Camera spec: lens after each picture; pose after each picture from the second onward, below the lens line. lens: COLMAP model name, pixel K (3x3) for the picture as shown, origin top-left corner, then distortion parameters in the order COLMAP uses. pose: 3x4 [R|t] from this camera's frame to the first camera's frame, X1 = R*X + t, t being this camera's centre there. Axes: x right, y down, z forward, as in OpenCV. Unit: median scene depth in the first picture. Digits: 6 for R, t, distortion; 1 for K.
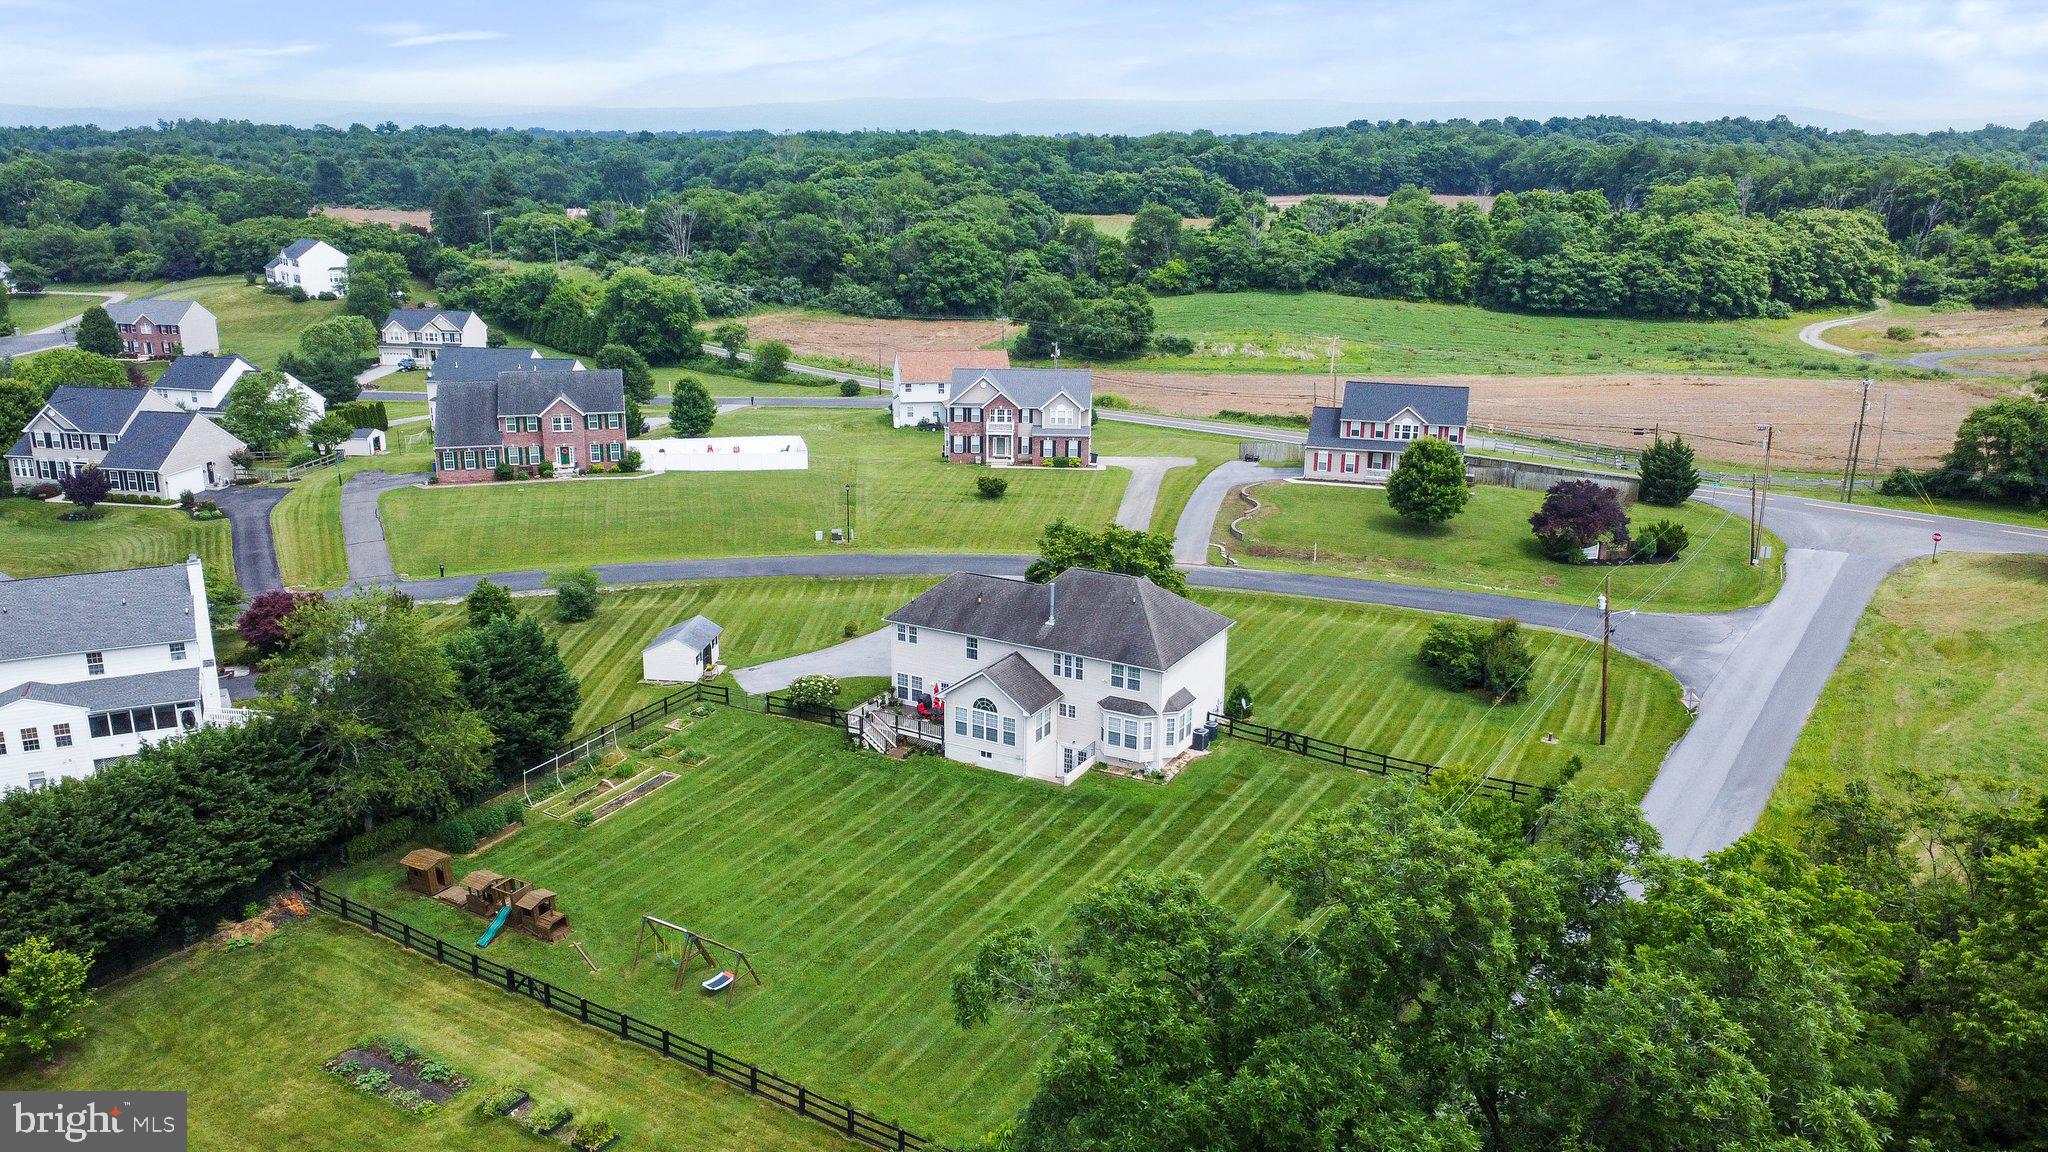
lens RADIAL K [[1561.7, 0, 1010.1], [0, 1561.7, 584.3], [0, 0, 1]] dist [0.010220, 0.002110]
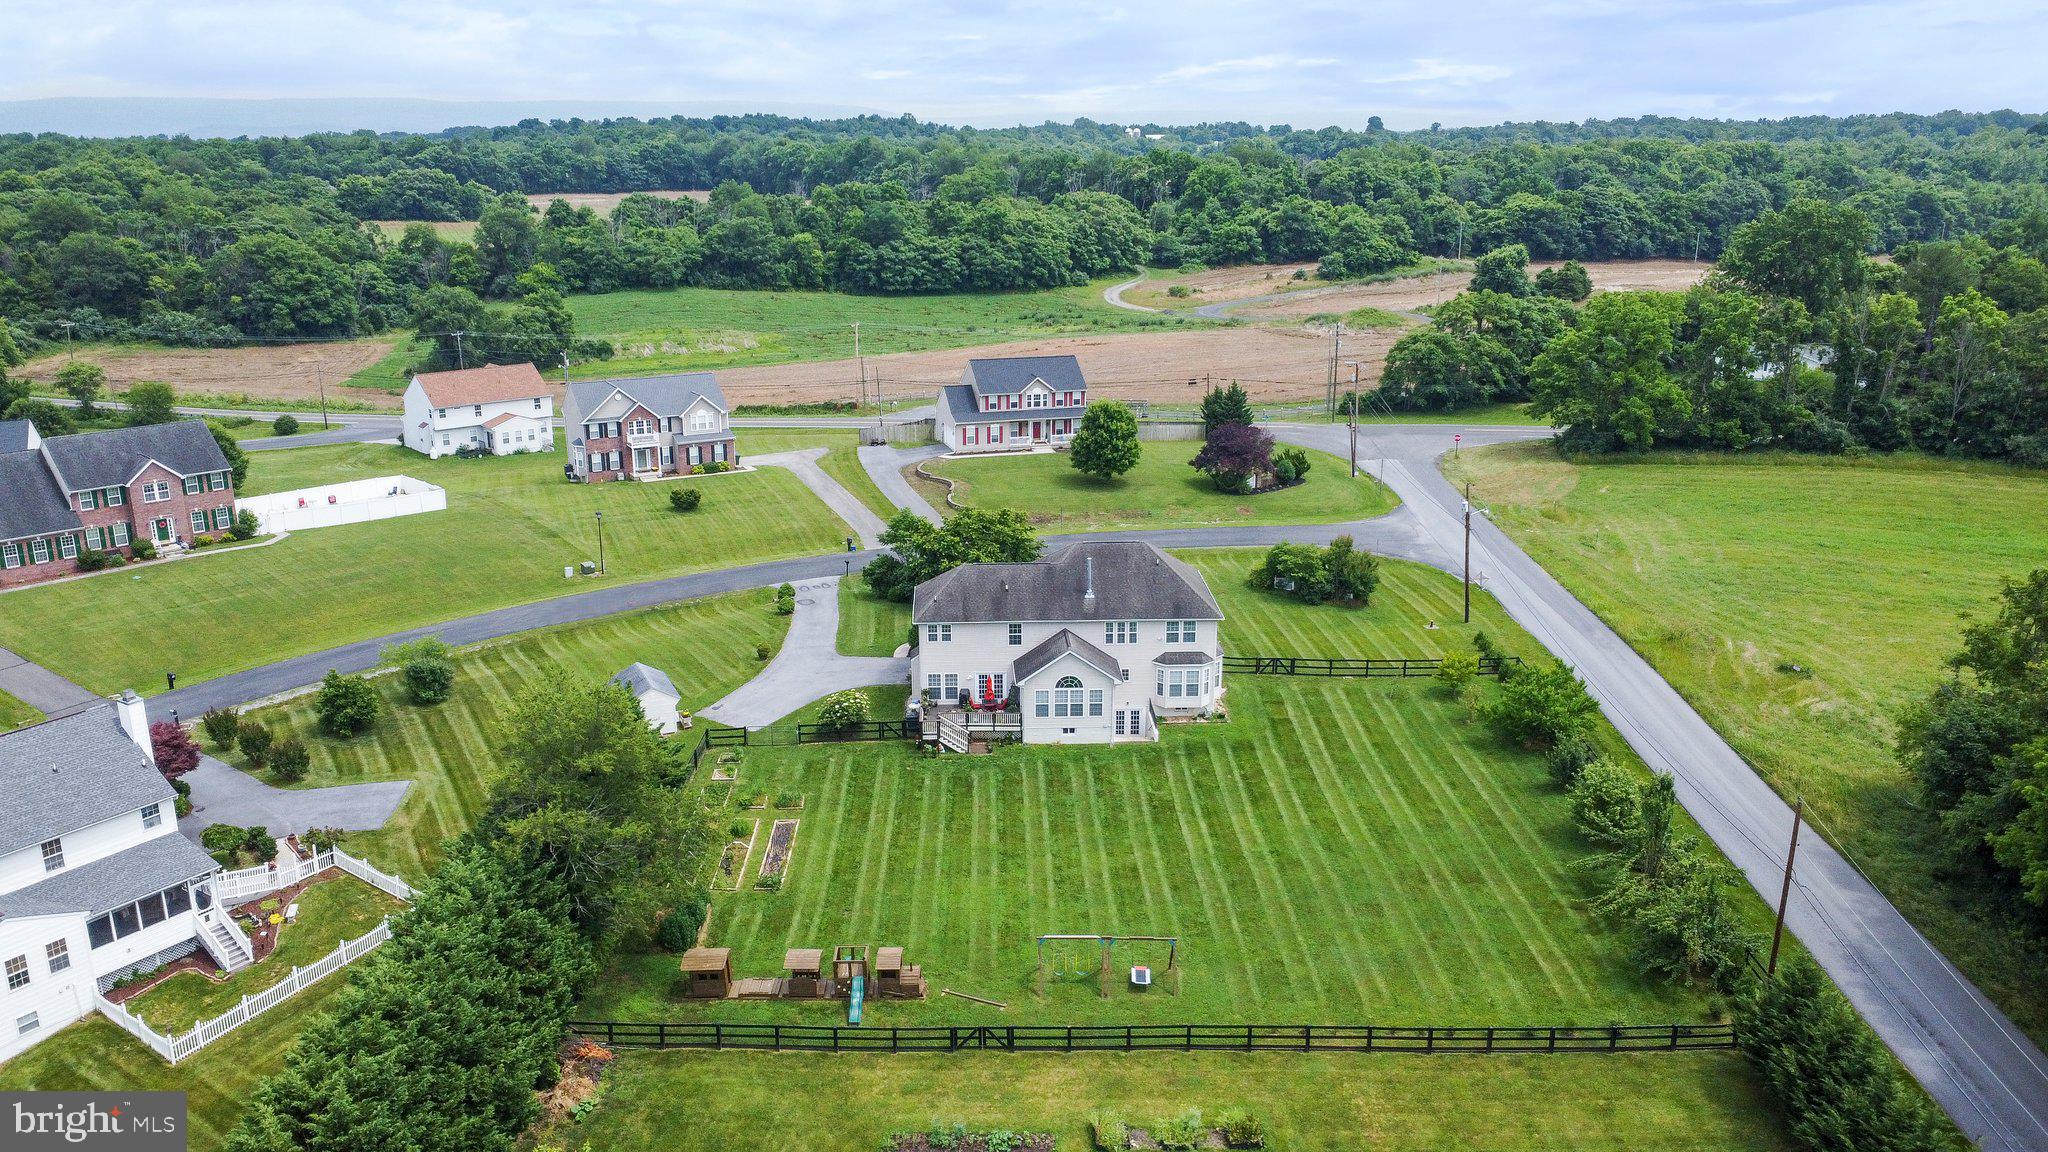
lens RADIAL K [[1541.2, 0, 1008.5], [0, 1541.2, 566.5], [0, 0, 1]] dist [0.010339, -0.002571]
pose [[0.853778, -0.151872, 0.497995, -0.296088], [0.154914, 0.987290, 0.035501, -0.022263], [-0.497057, 0.046837, 0.866453, 0.071566]]
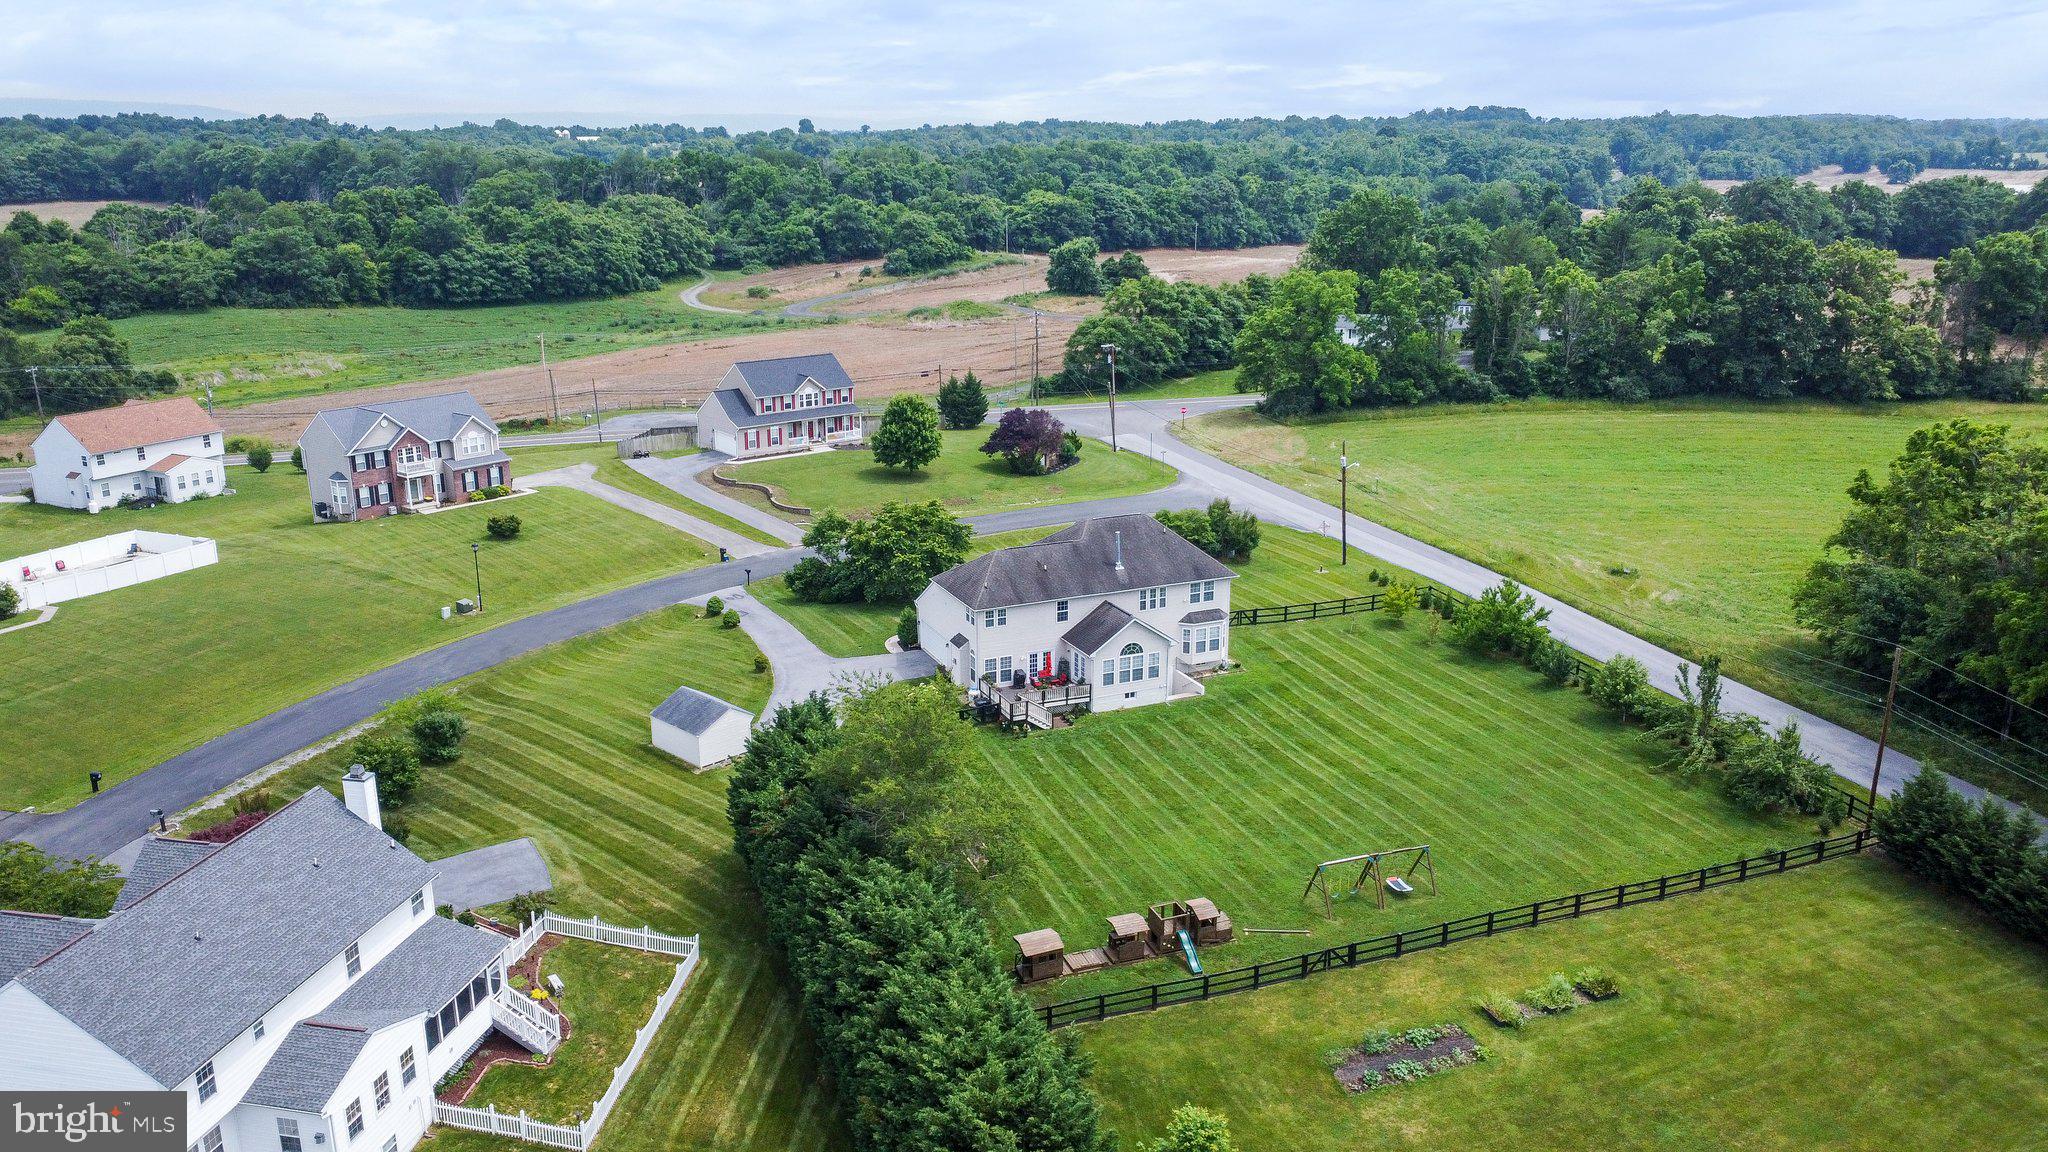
lens RADIAL K [[1541.2, 0, 1008.5], [0, 1541.2, 566.5], [0, 0, 1]] dist [0.010339, -0.002571]
pose [[0.603732, -0.226905, 0.764213, -0.475922], [0.231258, 0.967264, 0.104499, -0.060335], [-0.762908, 0.113641, 0.636442, 0.201905]]
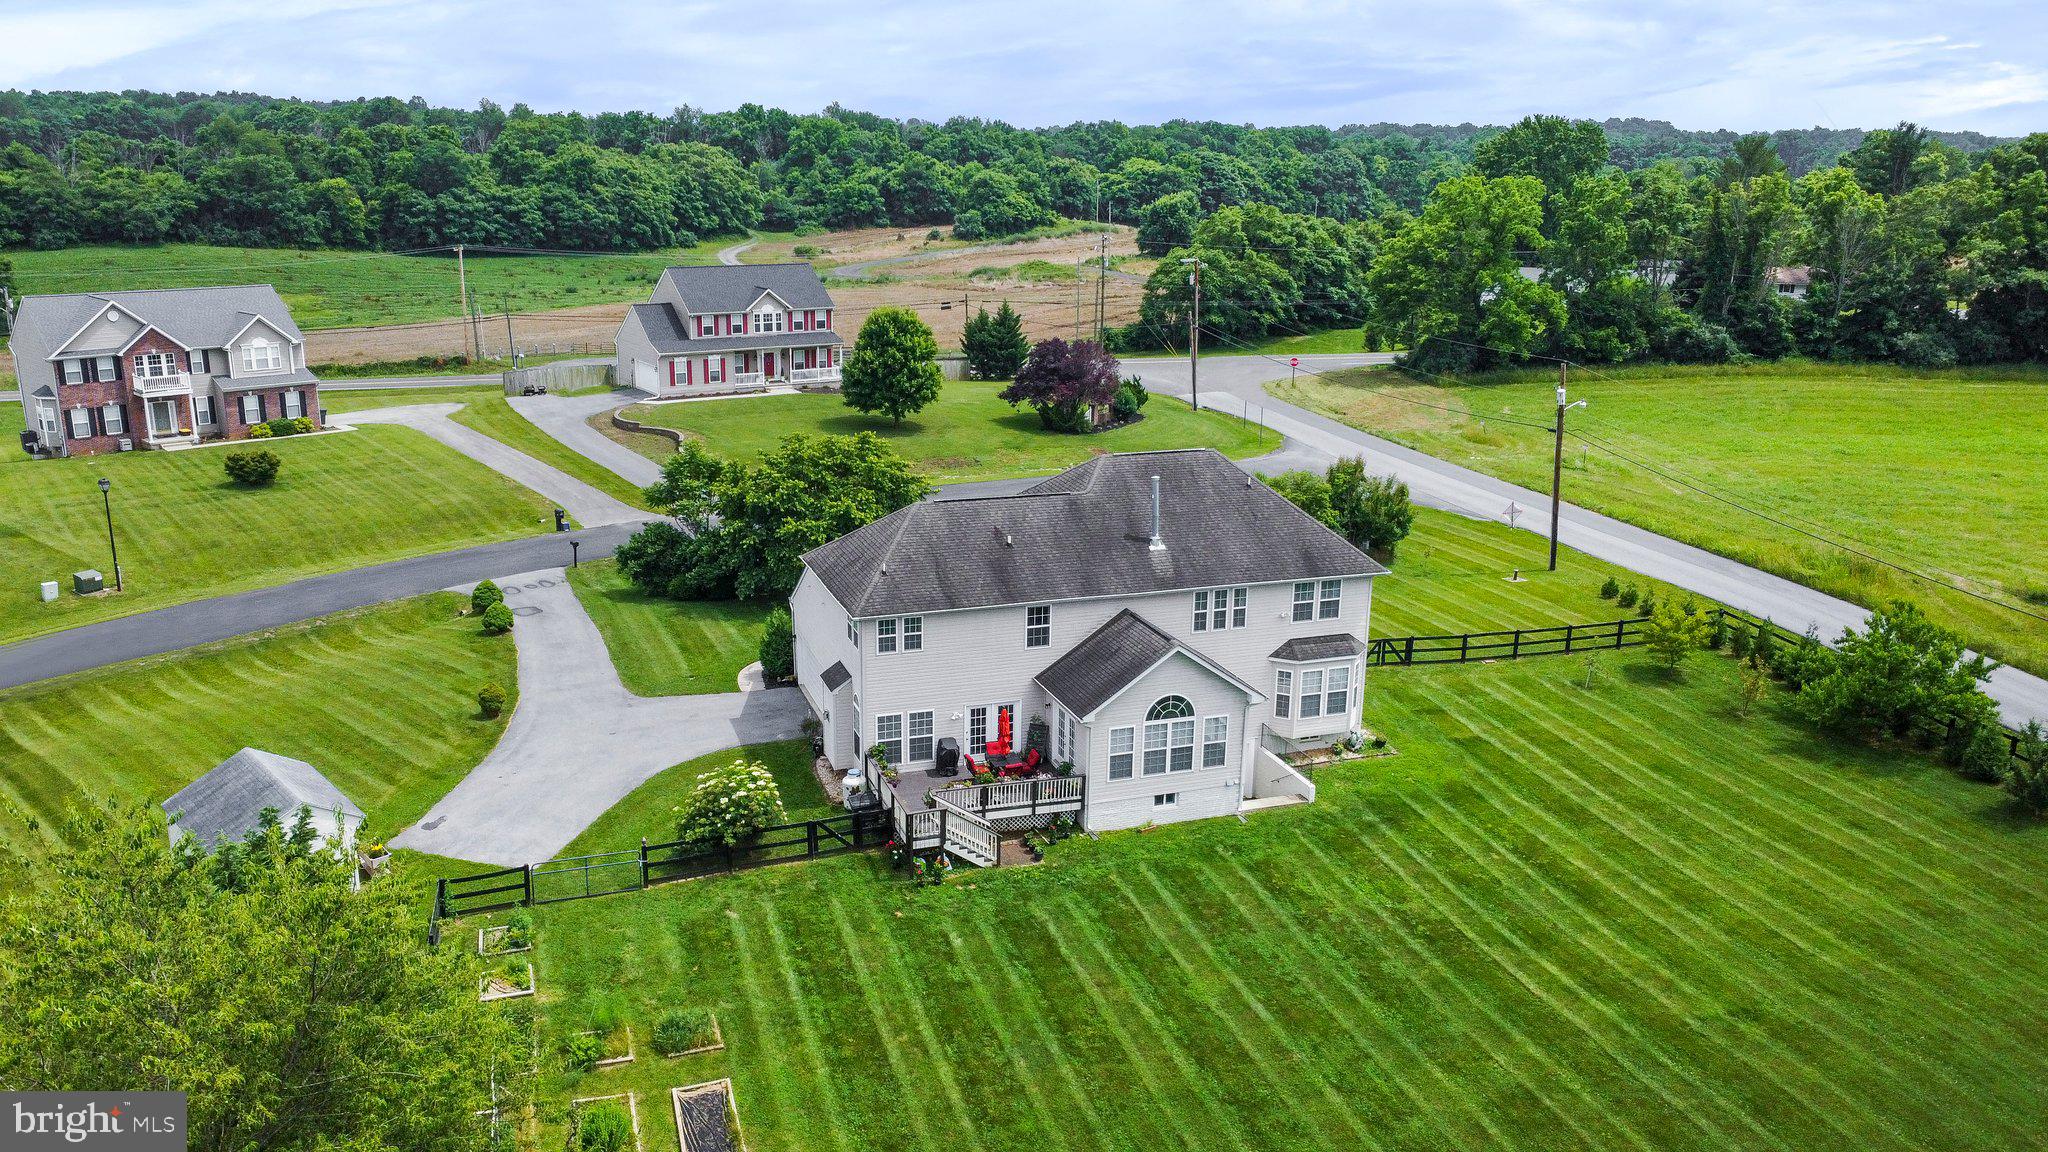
lens RADIAL K [[1541.2, 0, 1008.5], [0, 1541.2, 566.5], [0, 0, 1]] dist [0.010339, -0.002571]
pose [[0.661677, -0.195169, 0.723943, -0.233321], [0.201837, 0.976251, 0.078712, -0.013175], [-0.722112, 0.094037, 0.685355, 0.362386]]
